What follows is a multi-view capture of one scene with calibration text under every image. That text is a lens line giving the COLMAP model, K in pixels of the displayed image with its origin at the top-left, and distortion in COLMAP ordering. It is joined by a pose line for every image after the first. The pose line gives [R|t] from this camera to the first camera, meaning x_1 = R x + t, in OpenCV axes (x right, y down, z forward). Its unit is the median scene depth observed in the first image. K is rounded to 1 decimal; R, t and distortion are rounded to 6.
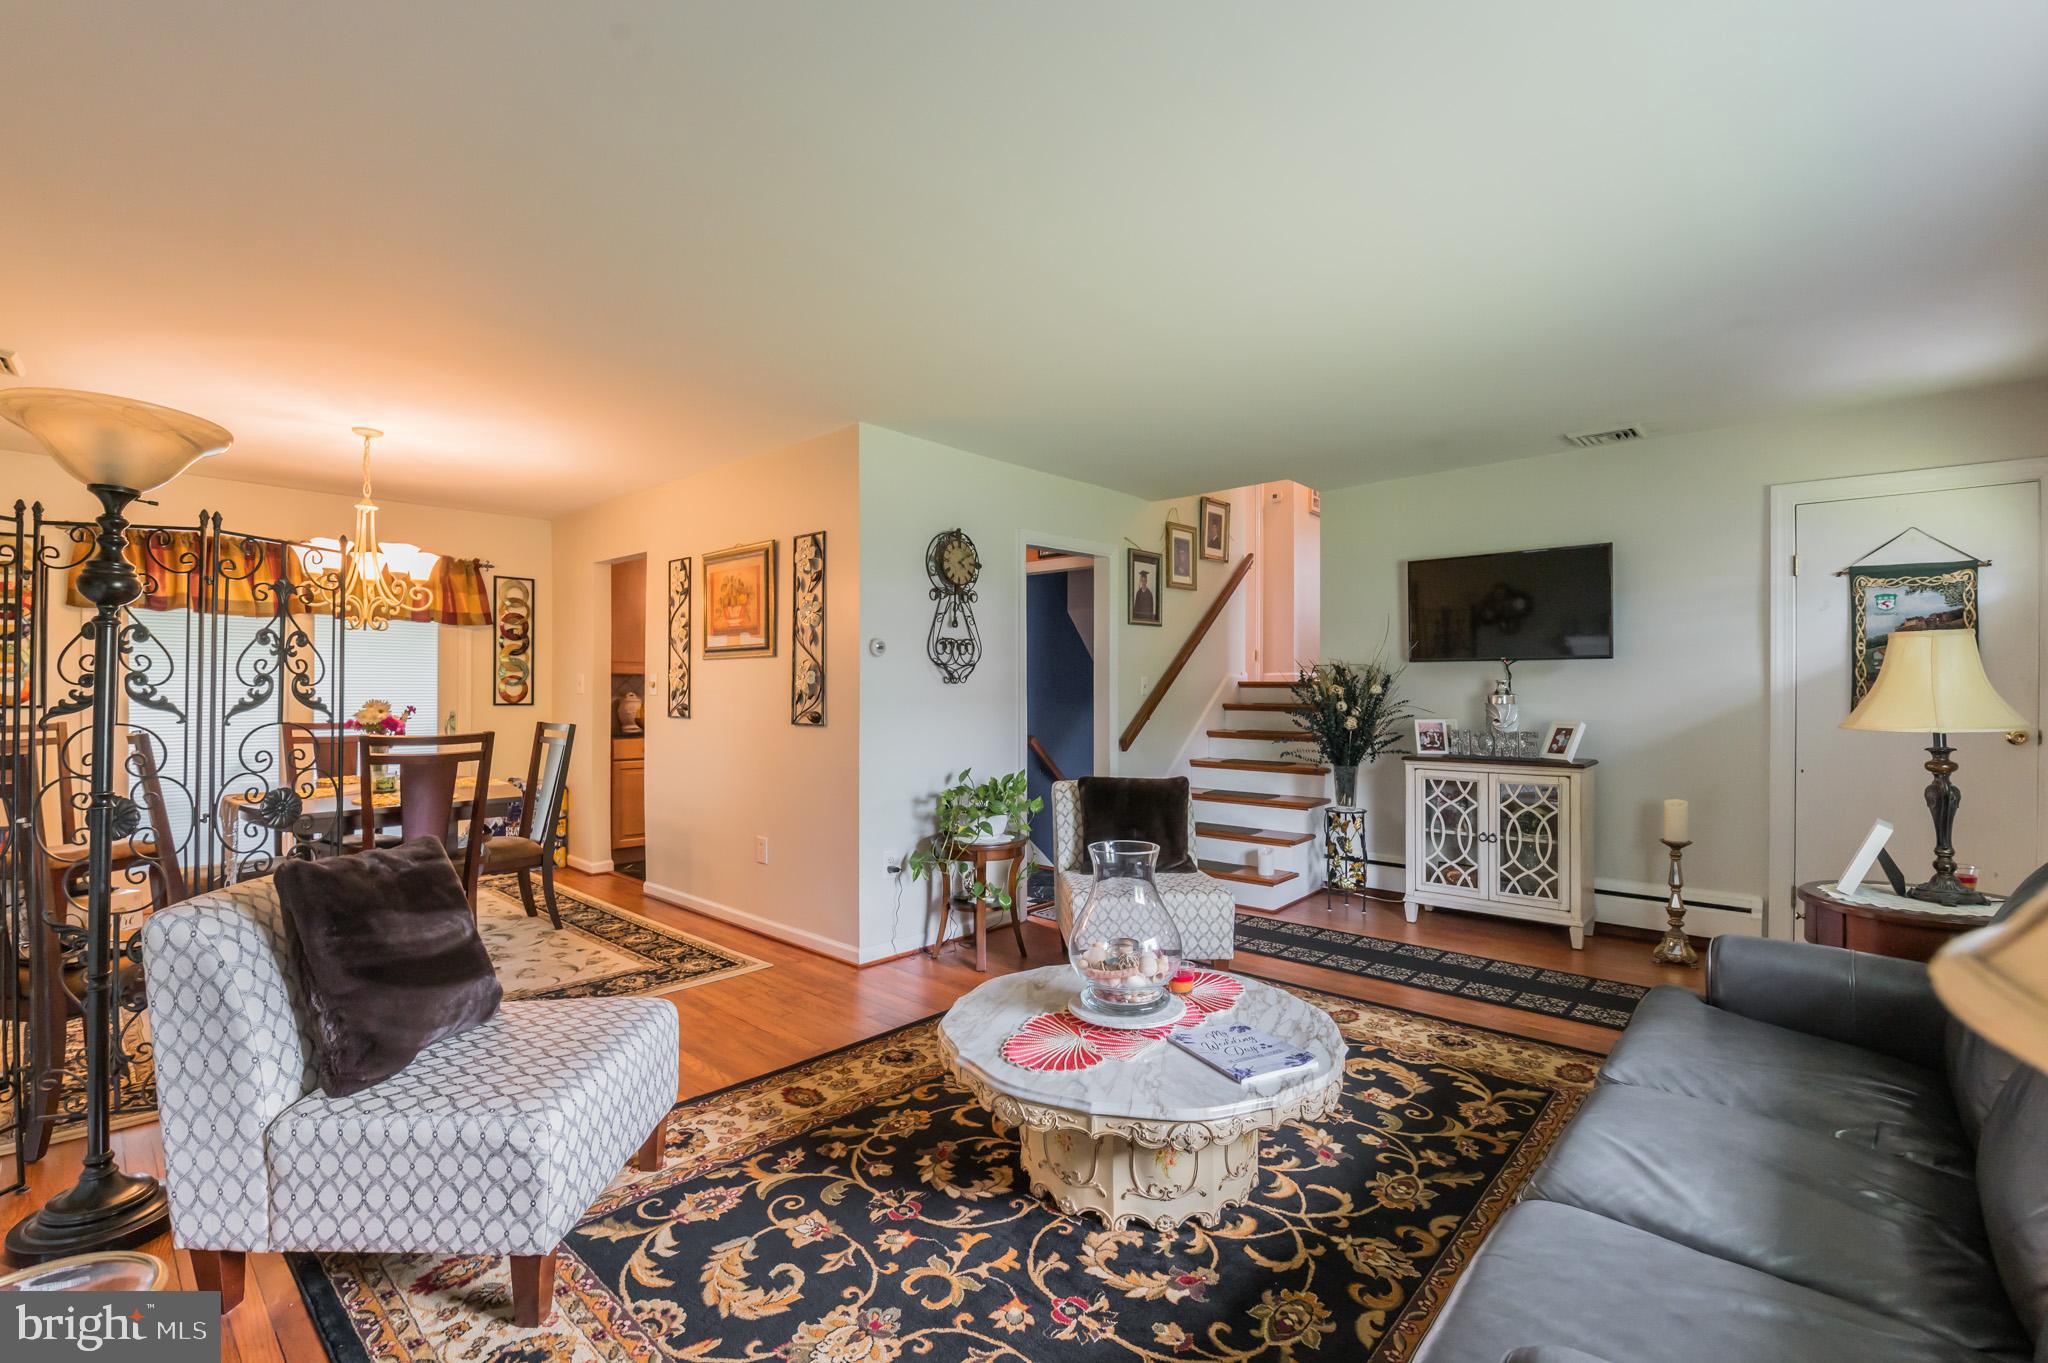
lens RADIAL K [[906.2, 0, 1031.6], [0, 906.2, 691.9], [0, 0, 1]] dist [-0.011253, -0.000363]
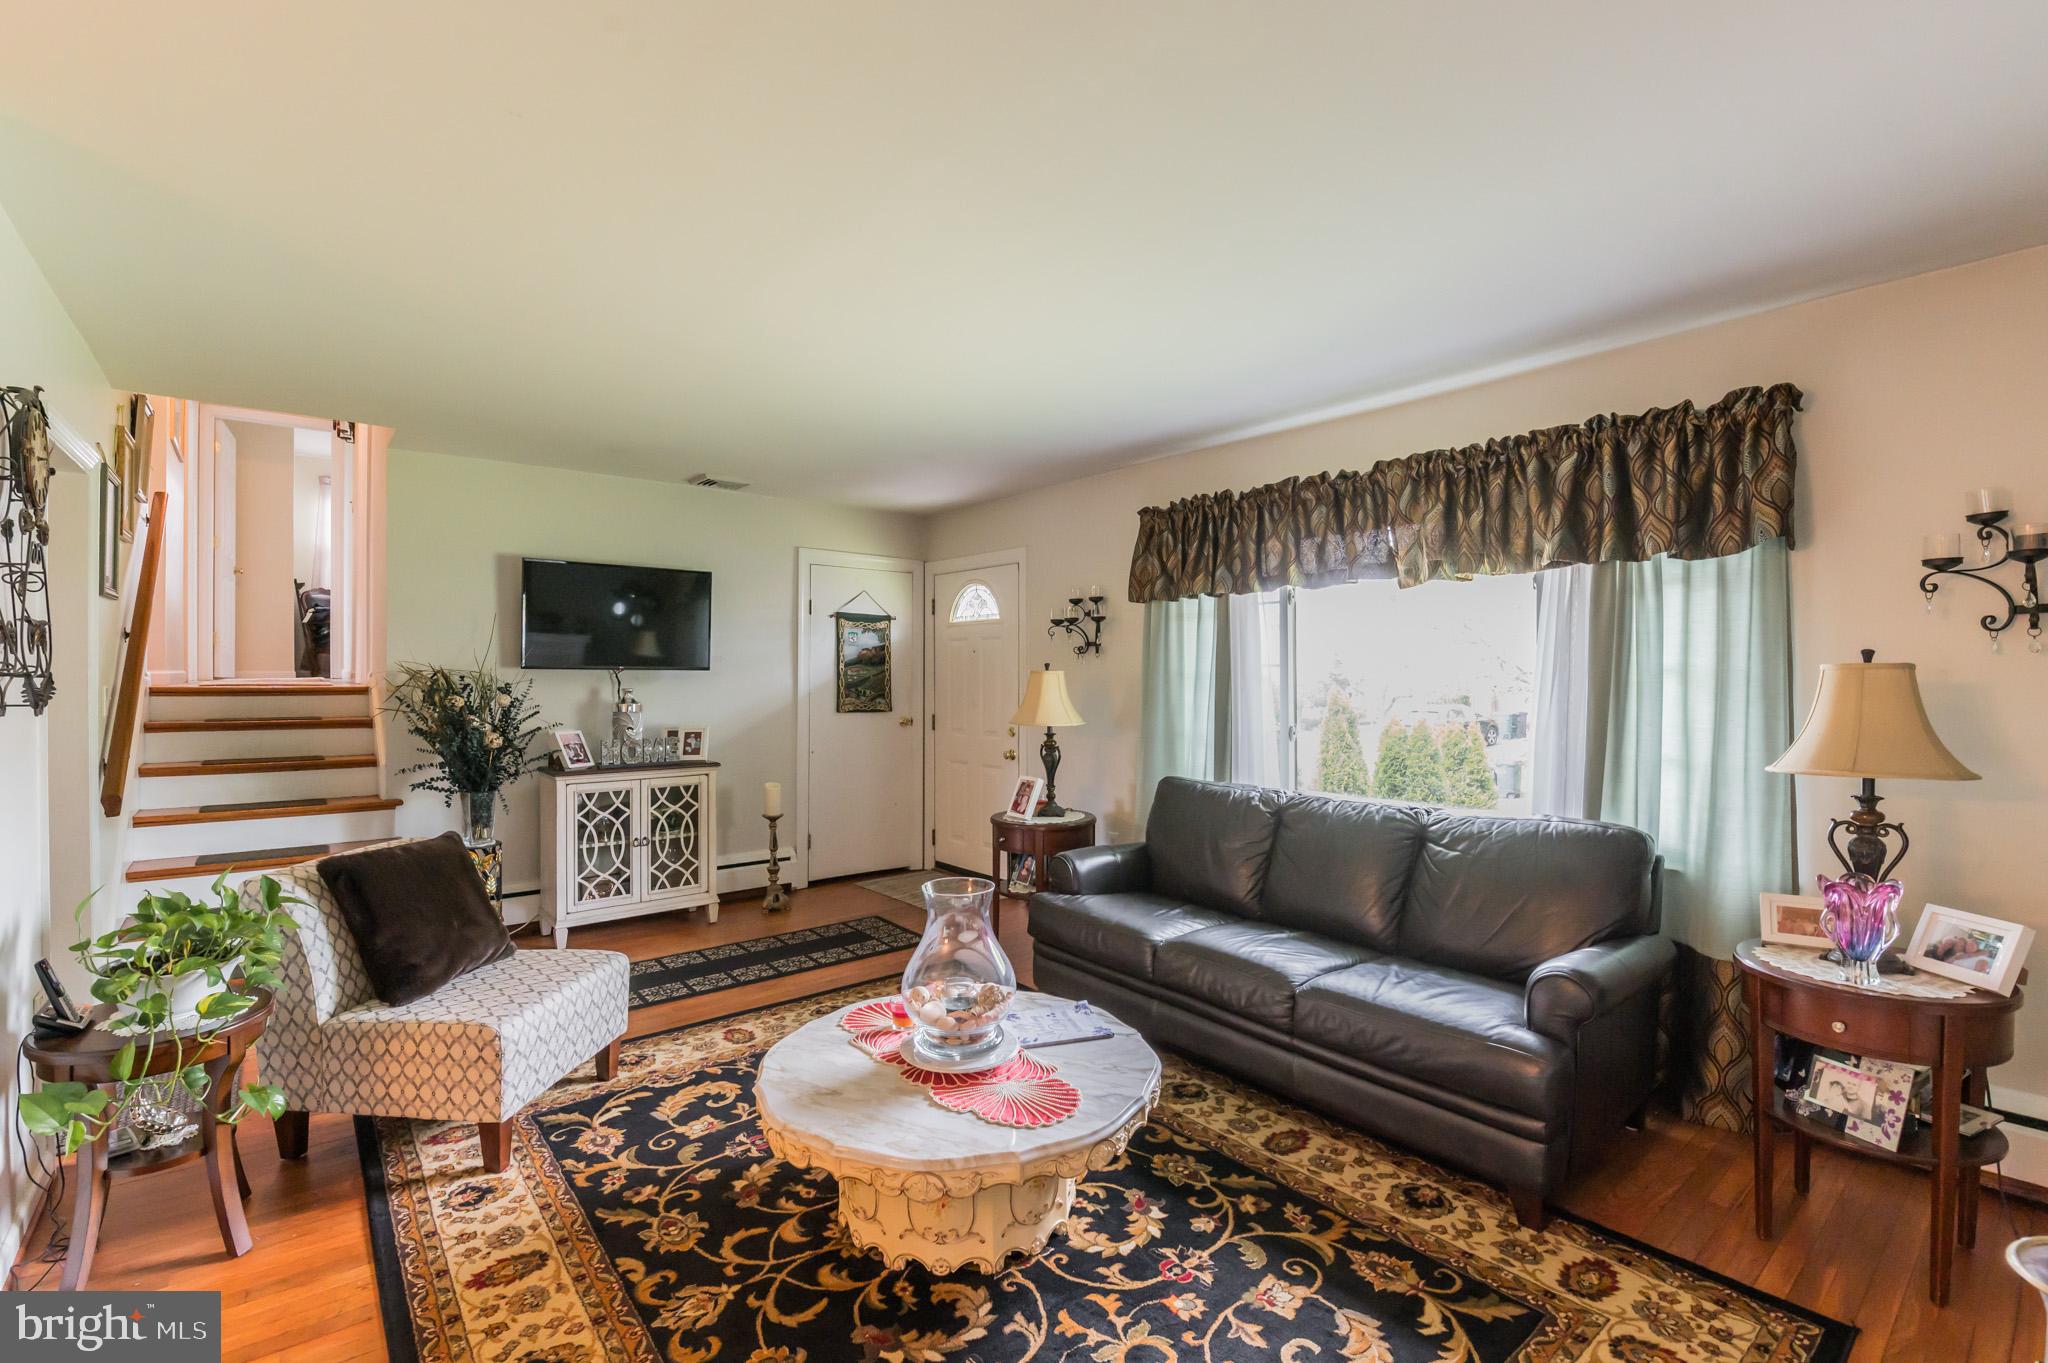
lens RADIAL K [[906.2, 0, 1017.8], [0, 906.2, 672.0], [0, 0, 1]] dist [-0.011253, -0.000363]
pose [[0.146443, 0.000631, 0.989219, -0.487283], [-0.001483, 0.999999, -0.000419, -0.036237], [-0.989218, -0.001406, 0.146444, 0.443227]]
